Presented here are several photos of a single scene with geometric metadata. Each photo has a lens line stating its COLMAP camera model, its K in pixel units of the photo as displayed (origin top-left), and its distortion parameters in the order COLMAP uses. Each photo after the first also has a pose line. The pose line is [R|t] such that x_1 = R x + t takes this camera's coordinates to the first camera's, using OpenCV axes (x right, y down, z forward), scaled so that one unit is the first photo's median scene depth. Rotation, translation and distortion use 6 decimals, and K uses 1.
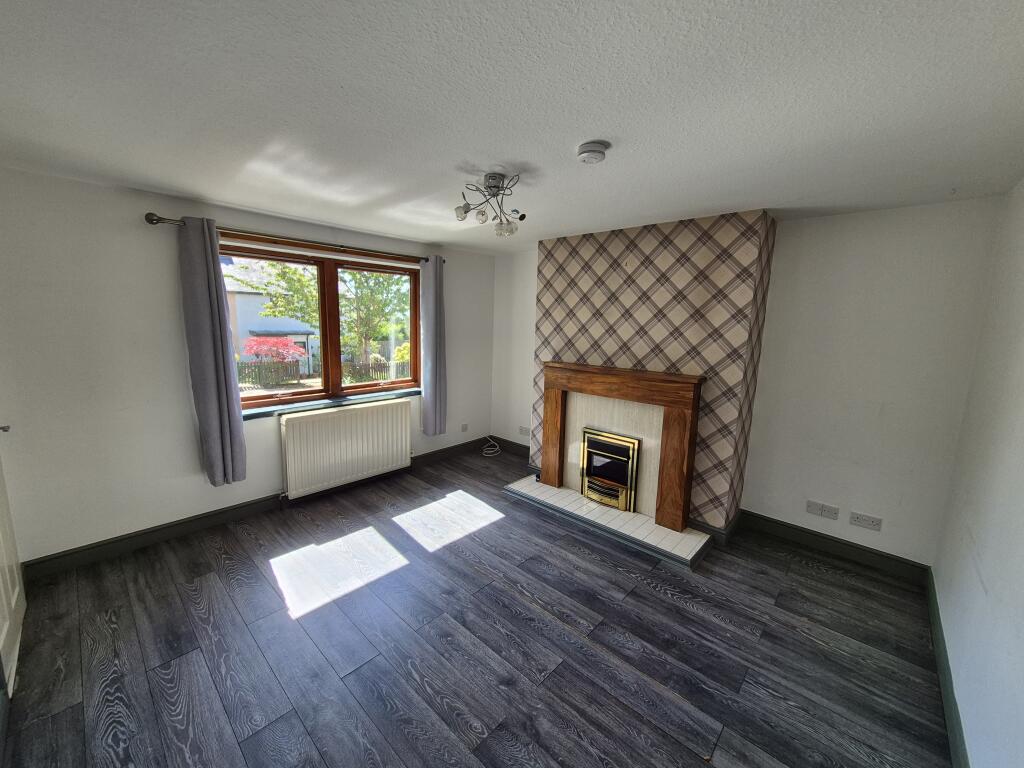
lens RADIAL K [[401.0, 0, 506.5], [0, 401.0, 383.6], [0, 0, 1]] dist [0.001361, -0.000430]
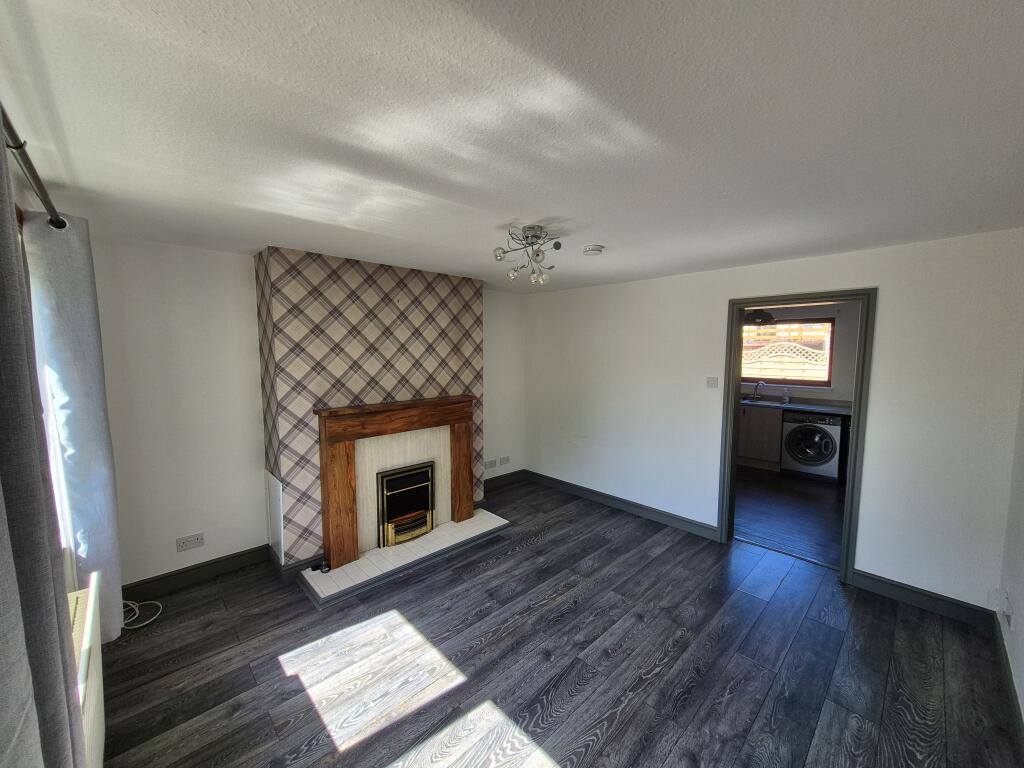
lens RADIAL K [[403.6, 0, 500.6], [0, 403.6, 386.4], [0, 0, 1]] dist [-0.001598, -0.000396]
pose [[0.068768, -0.101878, 0.992417, -0.762329], [0.172209, 0.981052, 0.088779, -0.132408], [-0.982657, 0.164798, 0.085009, 0.711591]]
